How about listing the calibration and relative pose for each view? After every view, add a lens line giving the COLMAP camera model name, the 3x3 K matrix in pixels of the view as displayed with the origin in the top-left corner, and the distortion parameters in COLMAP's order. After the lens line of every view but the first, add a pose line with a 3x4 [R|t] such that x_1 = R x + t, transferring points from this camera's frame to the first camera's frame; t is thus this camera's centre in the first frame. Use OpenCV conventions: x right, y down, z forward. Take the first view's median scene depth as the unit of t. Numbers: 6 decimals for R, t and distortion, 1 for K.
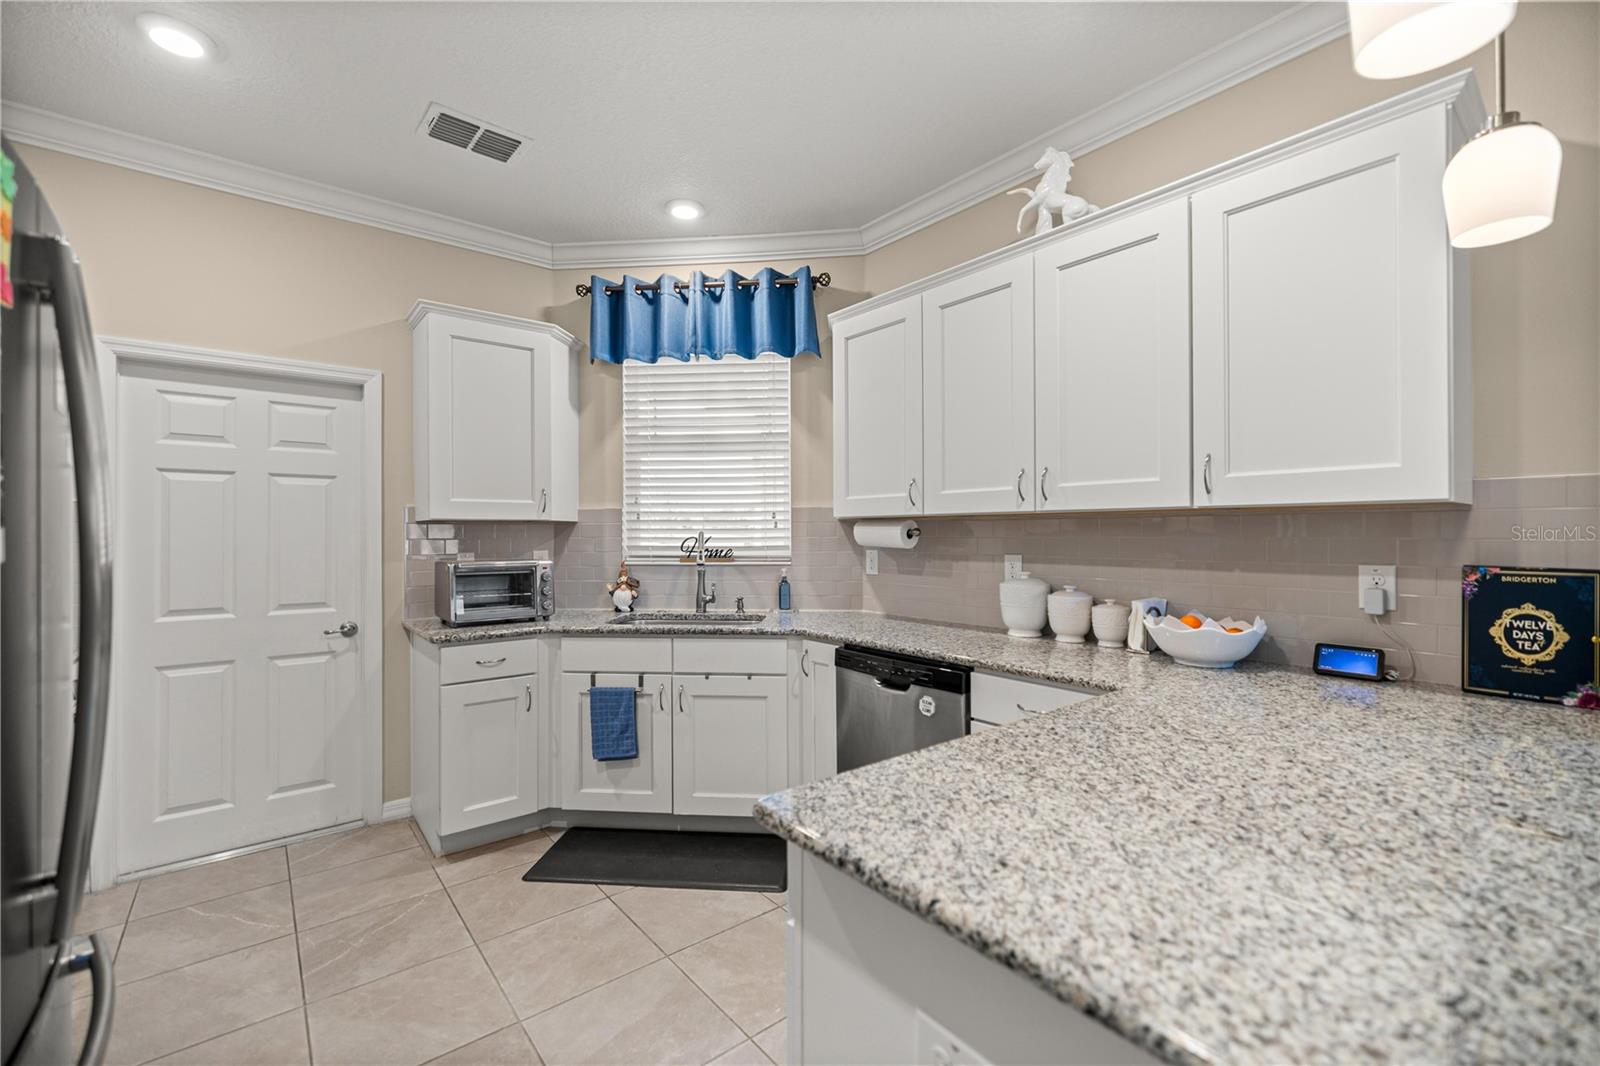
lens RADIAL K [[670.2, 0, 800.0], [0, 670.2, 533.0], [0, 0, 1]] dist [-0.001182, -0.000213]
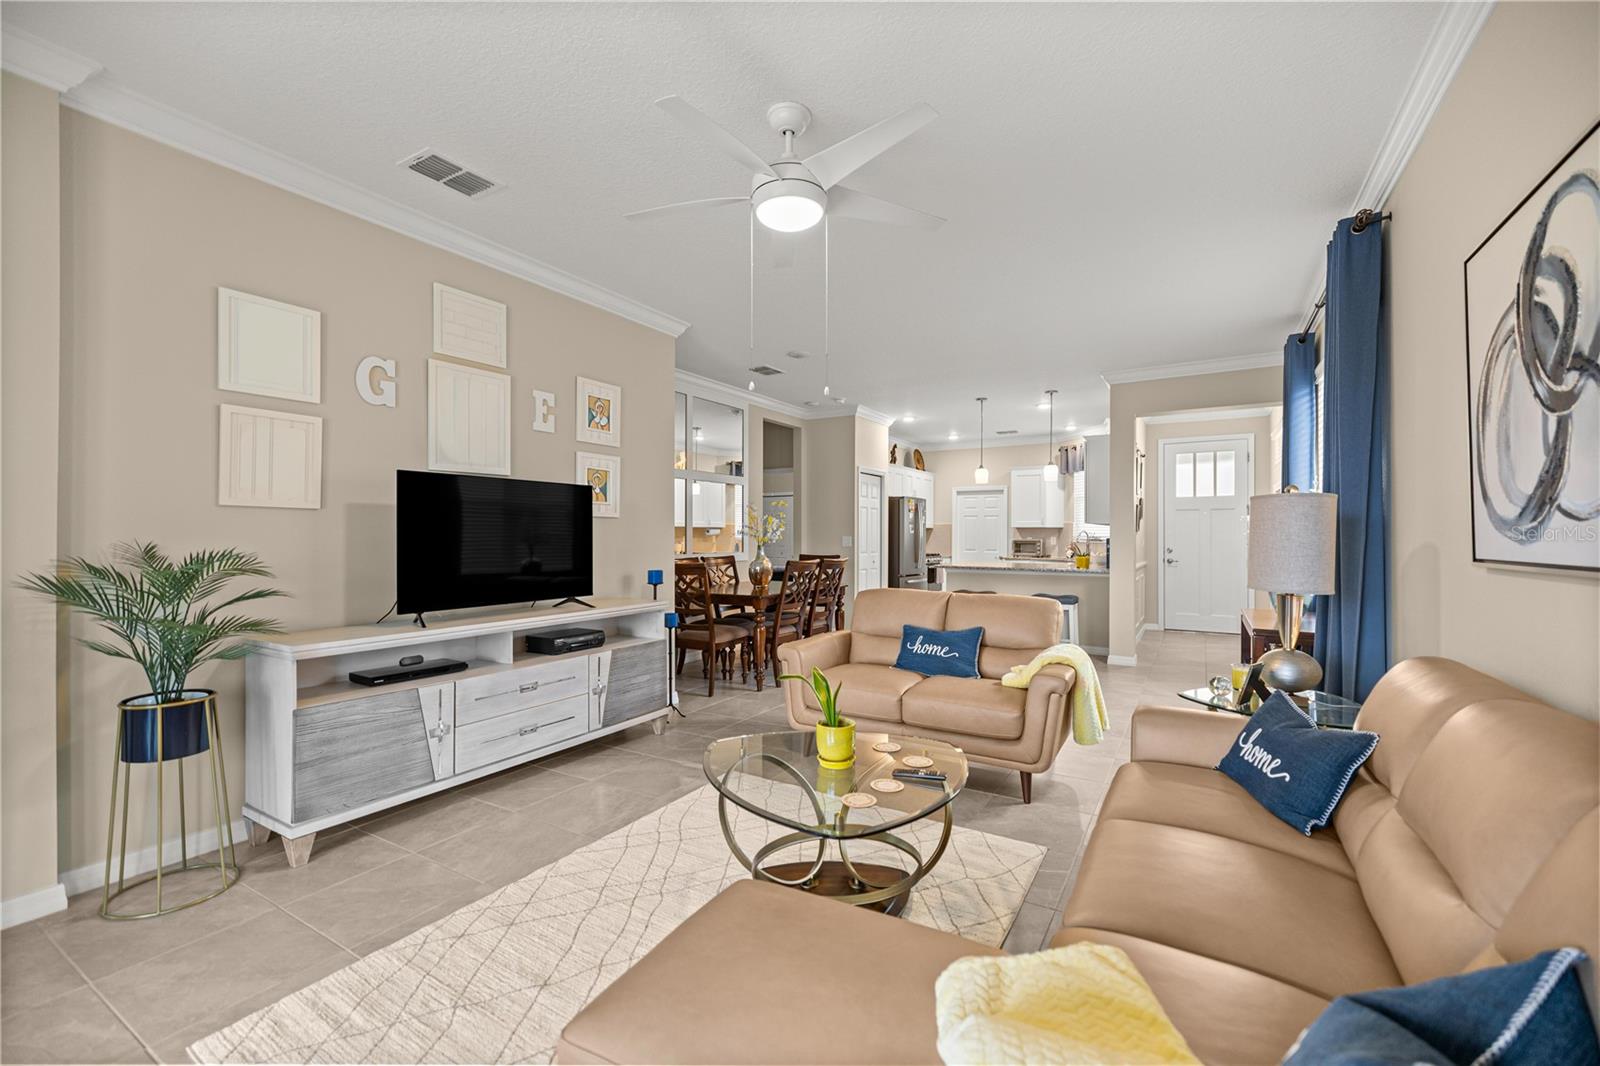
lens RADIAL K [[670.2, 0, 800.0], [0, 670.2, 533.0], [0, 0, 1]] dist [-0.001182, -0.000213]
pose [[0.342688, -0.000772, -0.939449, 2.246610], [-0.001898, 0.999997, -0.001514, 0.016535], [0.939447, 0.002302, 0.342685, -1.206503]]
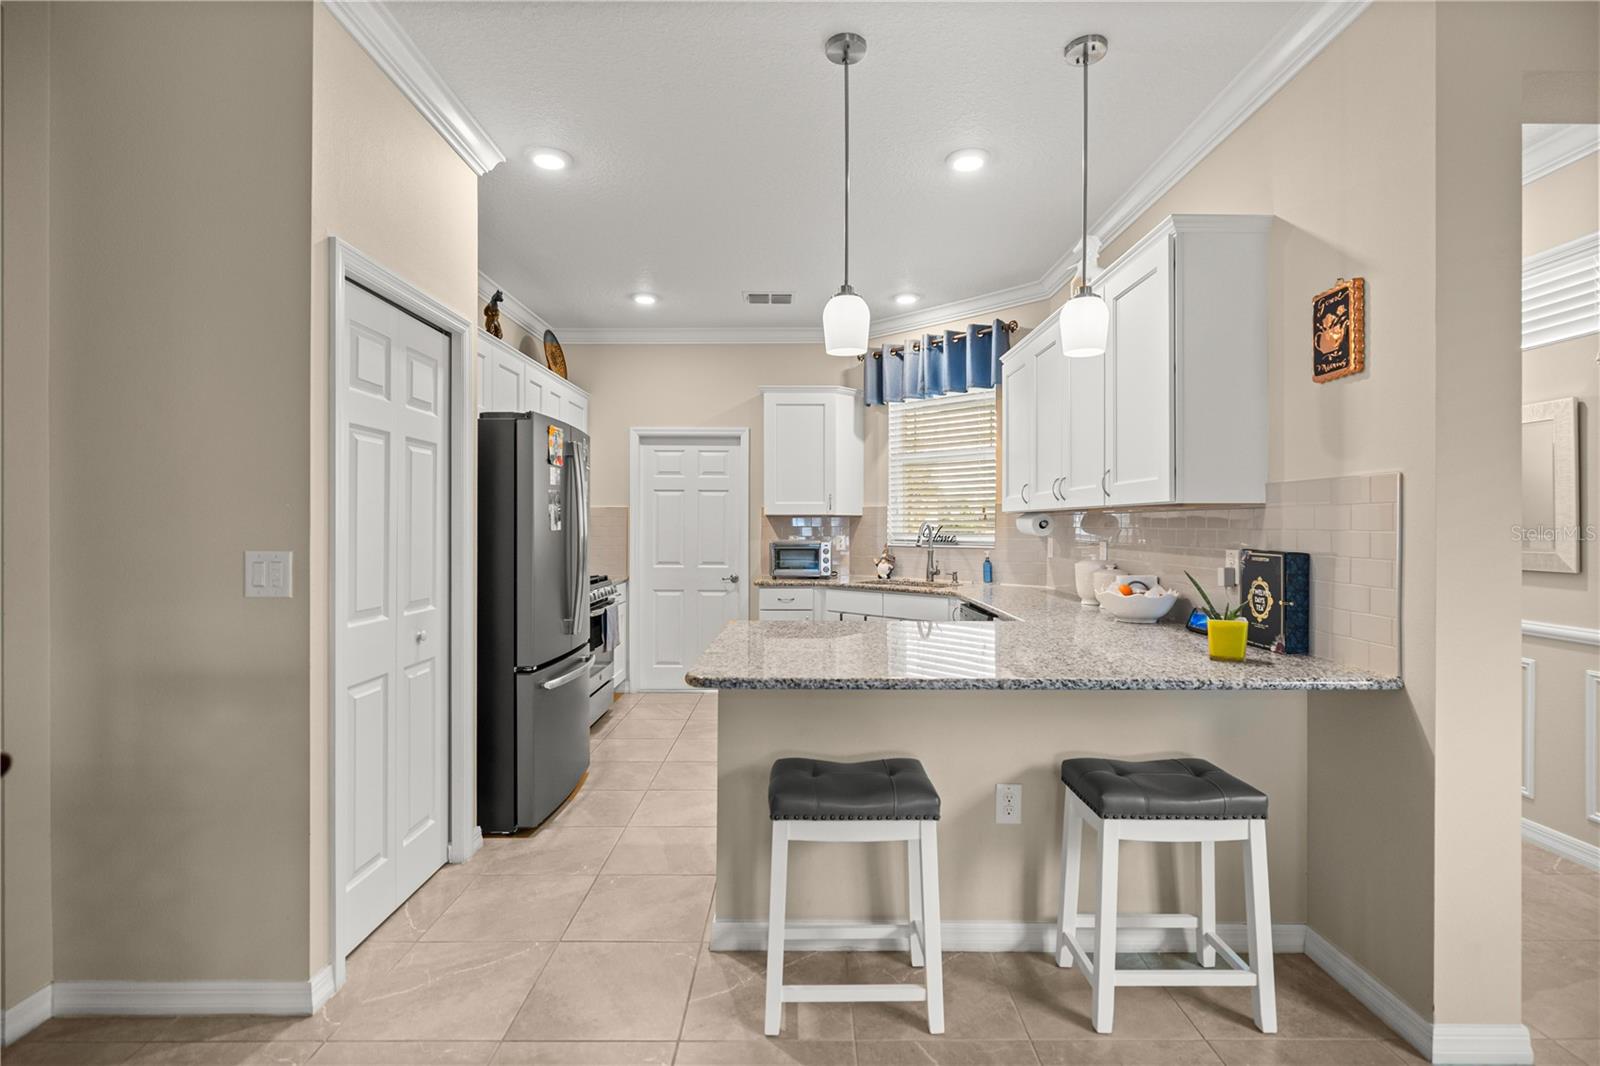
lens RADIAL K [[725.2, 0, 797.9], [0, 725.2, 526.5], [0, 0, 1]] dist [0.000311, 0.000071]
pose [[0.781076, 0.006254, -0.624405, 0.596215], [-0.004108, 0.999980, 0.004877, -0.000008], [0.624423, -0.001244, 0.781086, -0.345105]]
